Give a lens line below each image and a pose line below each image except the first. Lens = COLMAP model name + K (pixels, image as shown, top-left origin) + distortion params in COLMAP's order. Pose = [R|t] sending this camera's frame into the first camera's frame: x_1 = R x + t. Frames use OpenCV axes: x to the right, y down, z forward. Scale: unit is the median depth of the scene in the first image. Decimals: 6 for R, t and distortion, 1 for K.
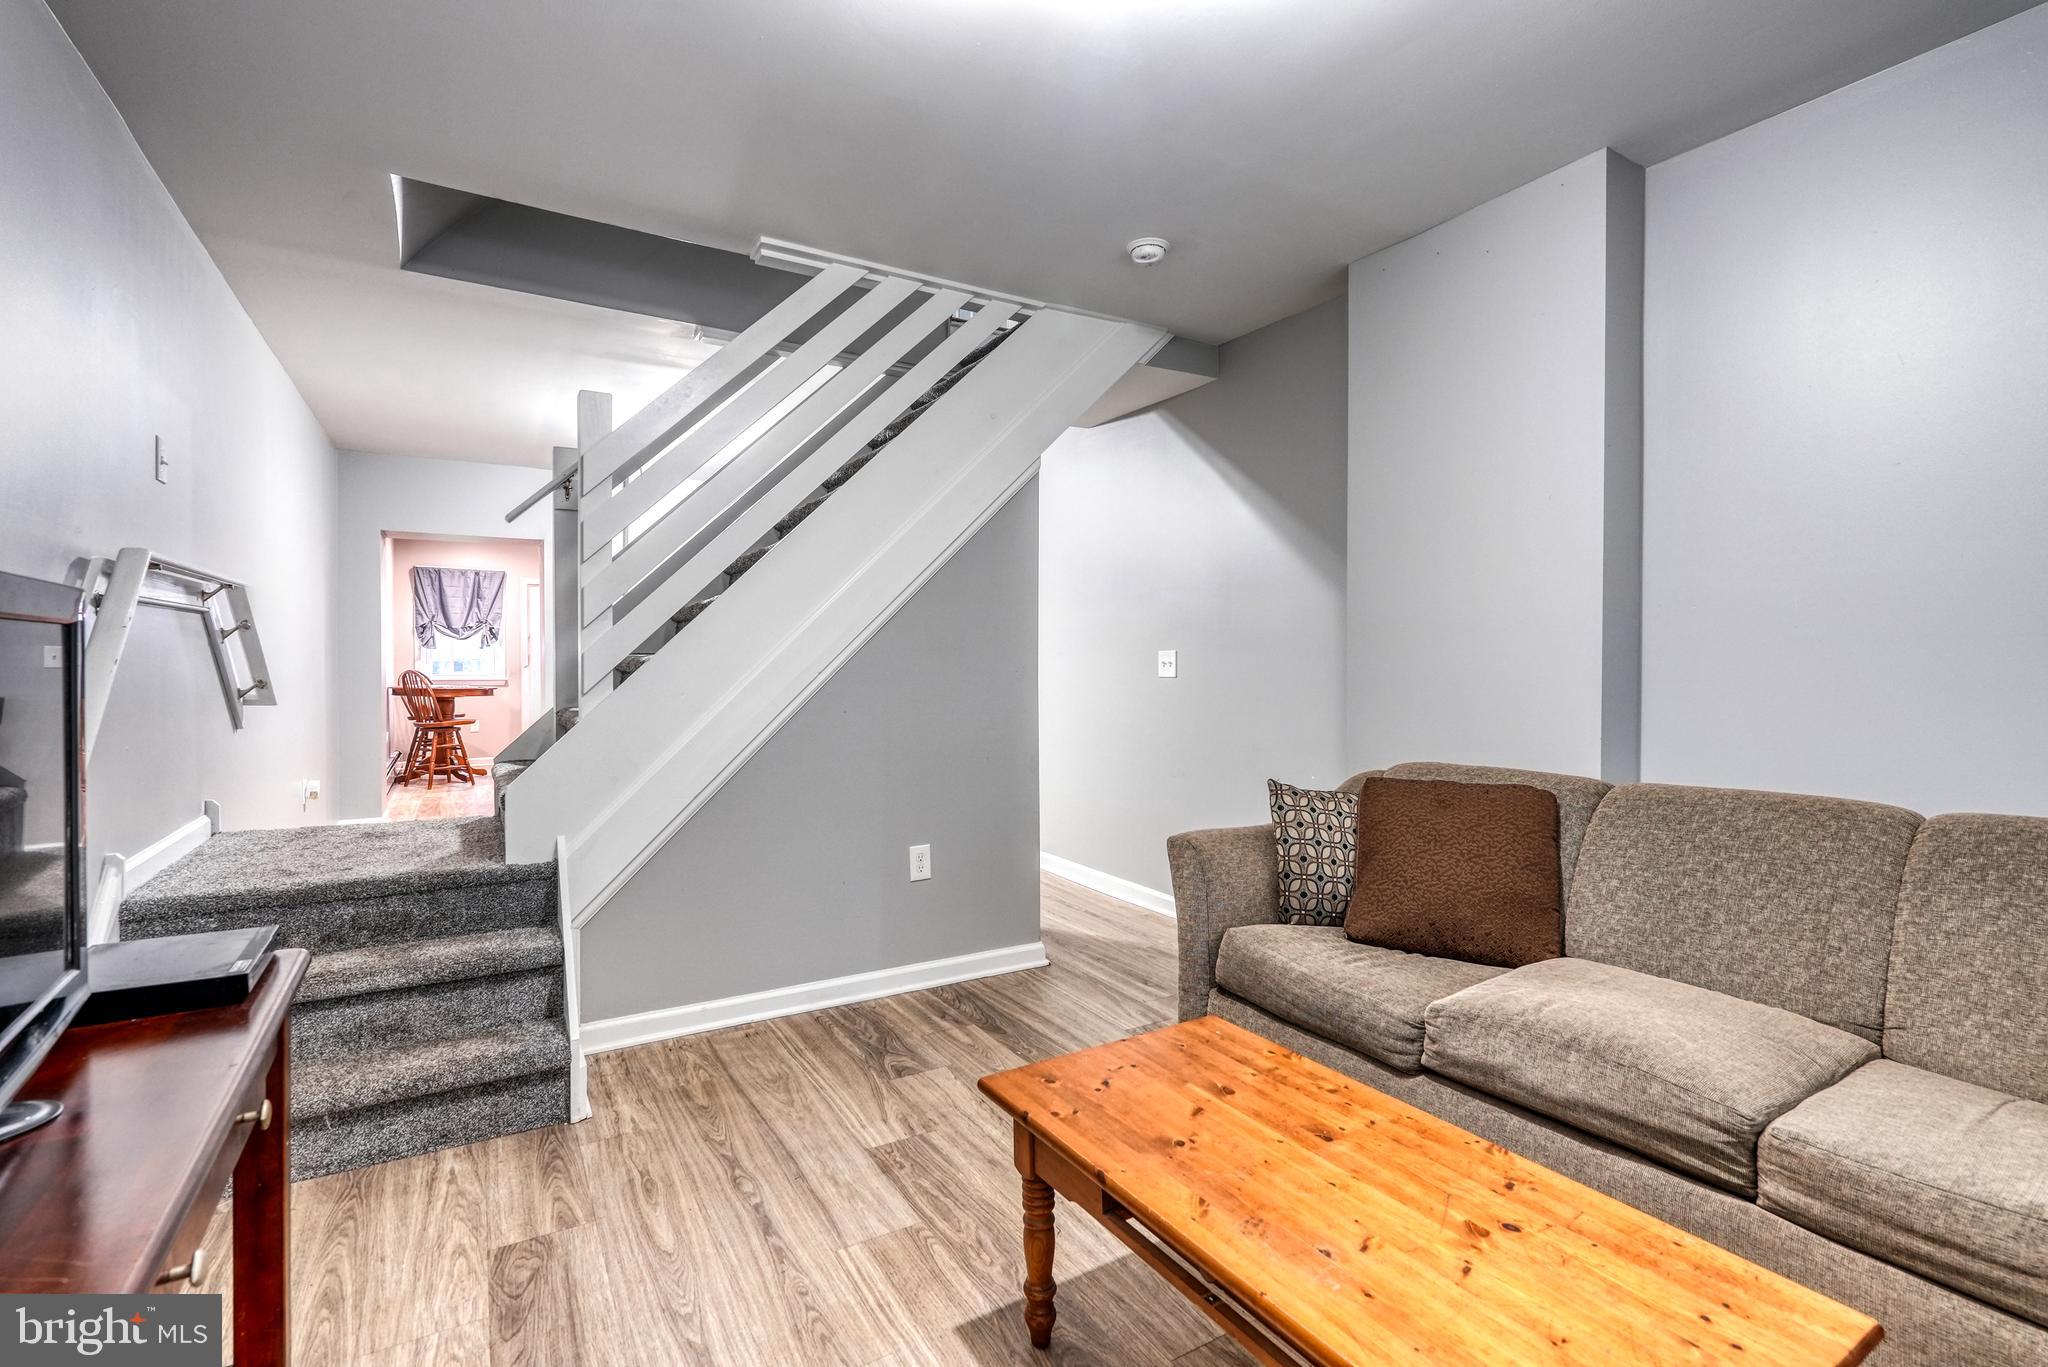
lens RADIAL K [[934.8, 0, 1017.0], [0, 934.8, 680.1], [0, 0, 1]] dist [-0.003895, 0.002967]
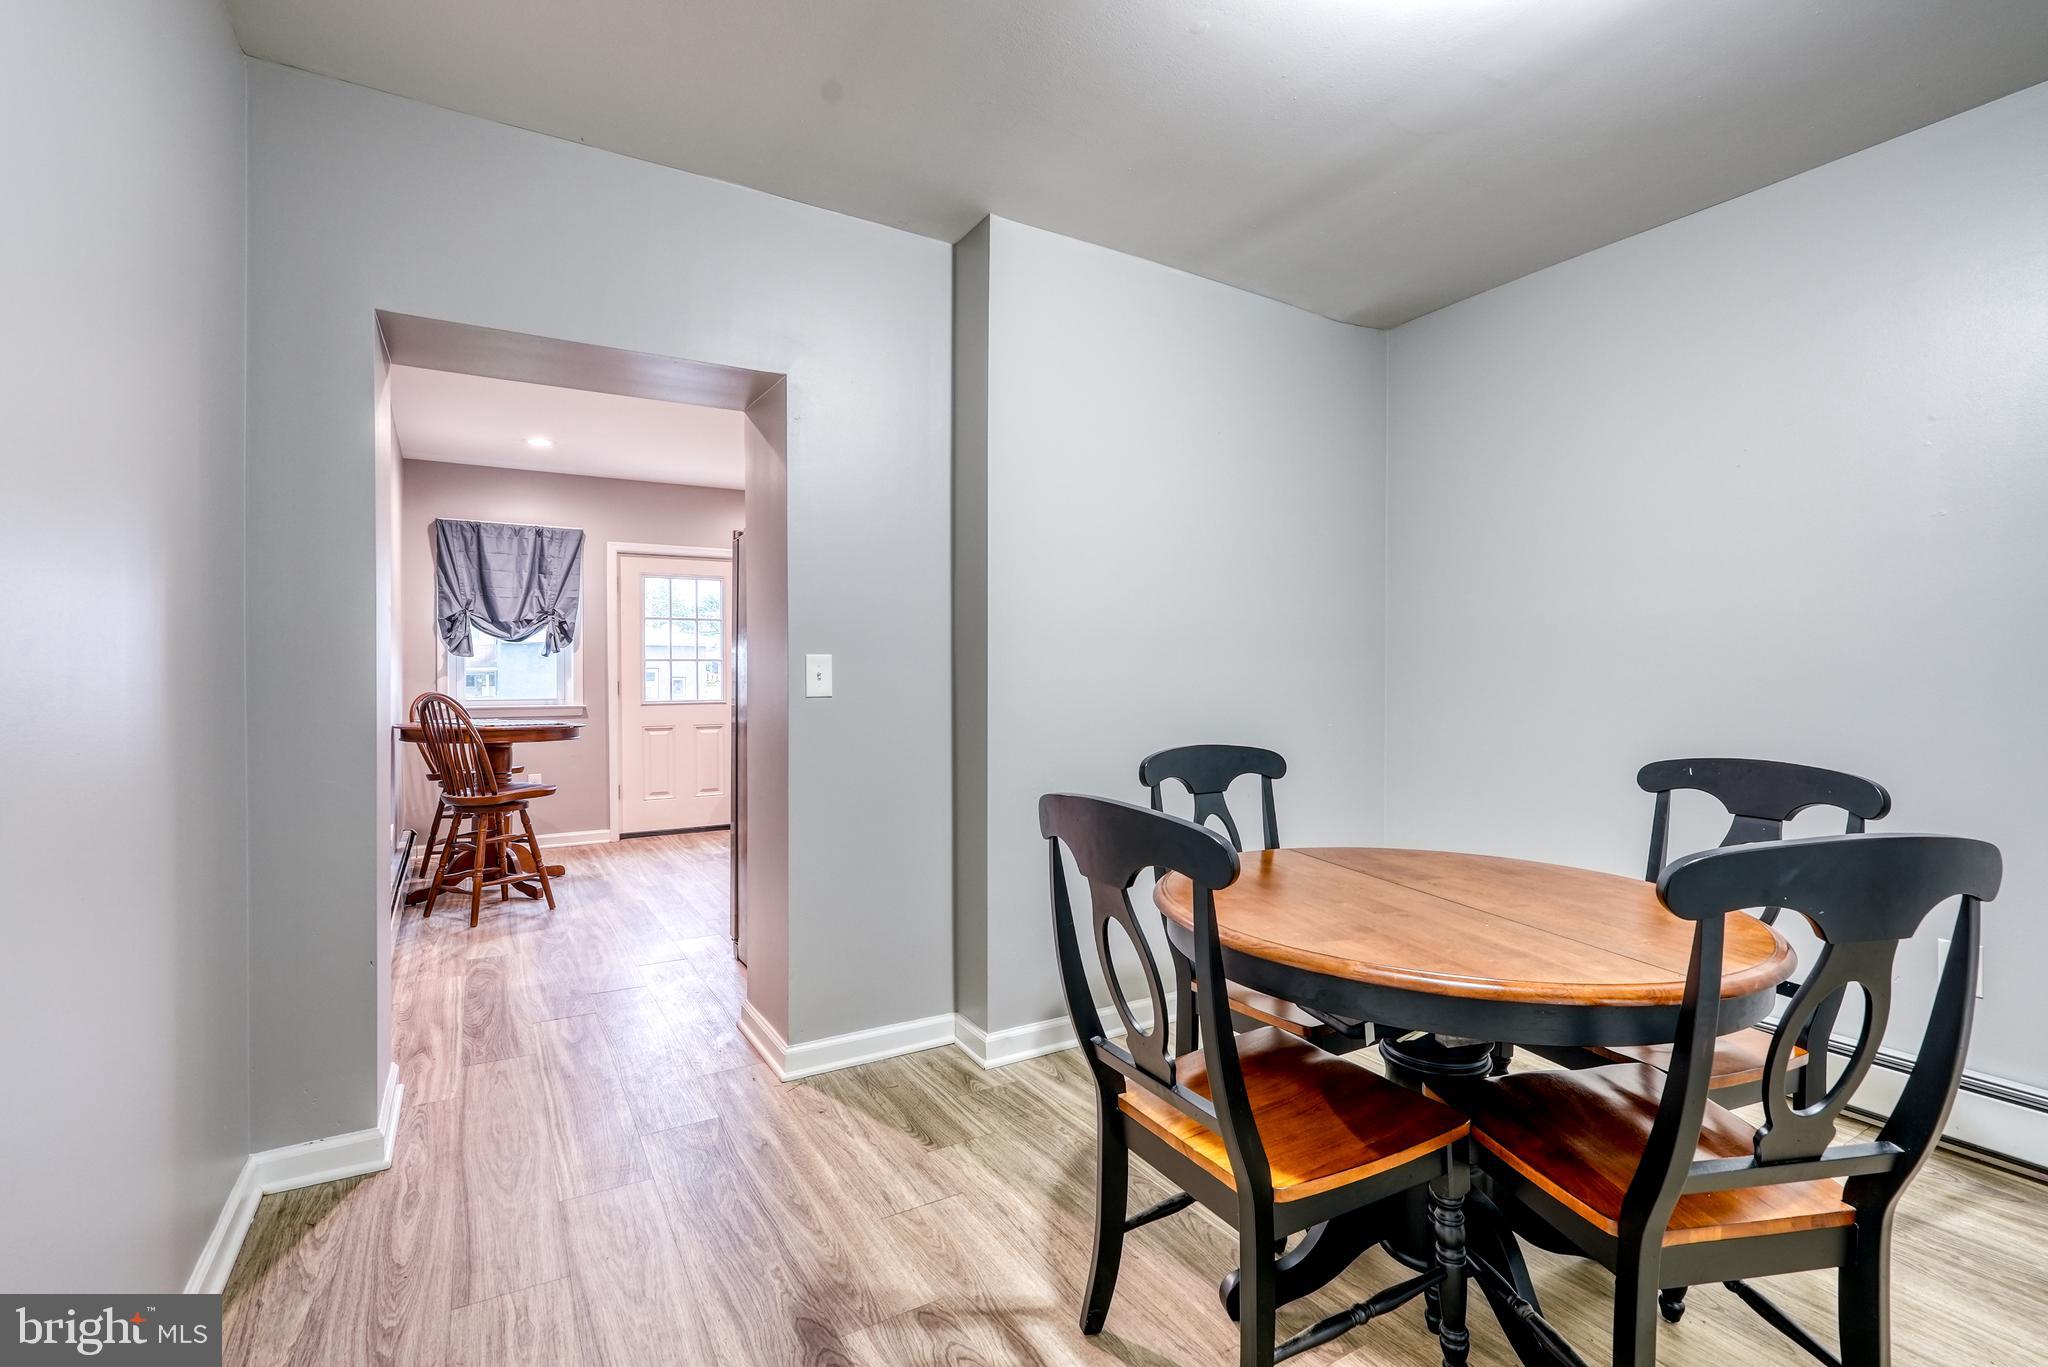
lens RADIAL K [[934.8, 0, 1025.7], [0, 934.8, 675.0], [0, 0, 1]] dist [-0.003895, 0.002967]
pose [[0.999983, -0.003994, 0.004210, -0.268182], [0.004039, 0.999933, -0.010842, -0.013460], [-0.004166, 0.010859, 0.999932, 0.396241]]
